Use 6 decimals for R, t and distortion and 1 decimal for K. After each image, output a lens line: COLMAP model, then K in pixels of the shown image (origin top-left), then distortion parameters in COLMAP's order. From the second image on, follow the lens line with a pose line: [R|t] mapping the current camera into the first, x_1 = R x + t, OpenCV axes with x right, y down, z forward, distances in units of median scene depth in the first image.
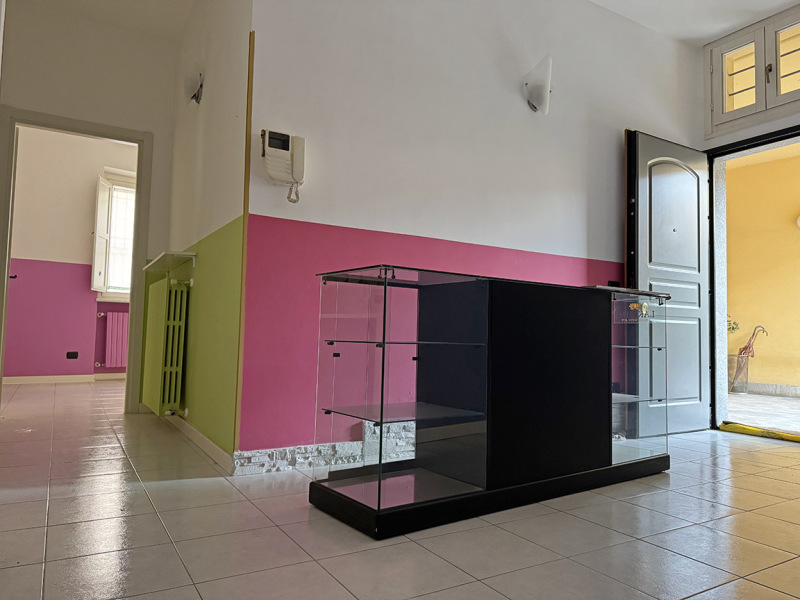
lens RADIAL K [[568.7, 0, 400.0], [0, 568.7, 300.0], [0, 0, 1]] dist [0.055030, -0.062756]
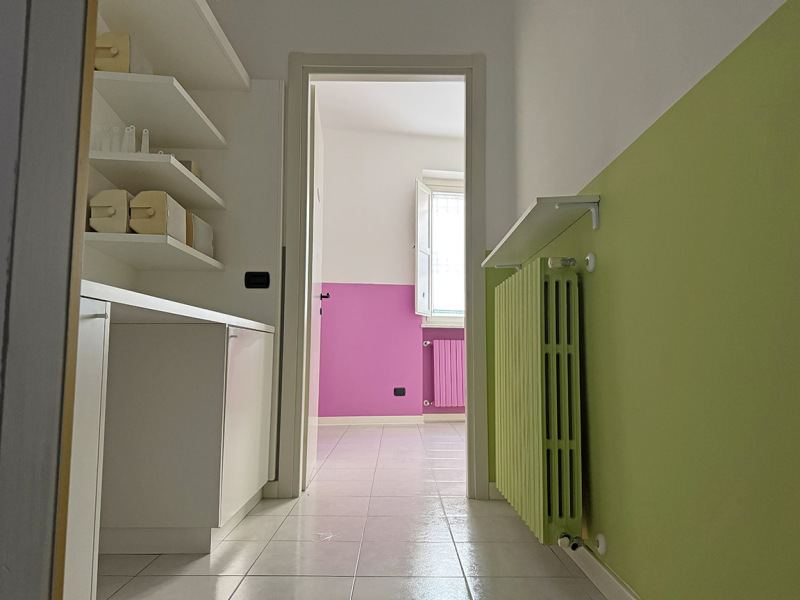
lens RADIAL K [[568.7, 0, 400.0], [0, 568.7, 300.0], [0, 0, 1]] dist [0.055030, -0.062756]
pose [[0.863770, -0.069046, -0.499133, -0.138052], [0.044271, 0.997136, -0.061323, 0.012049], [0.501937, 0.030872, 0.864353, 0.265601]]
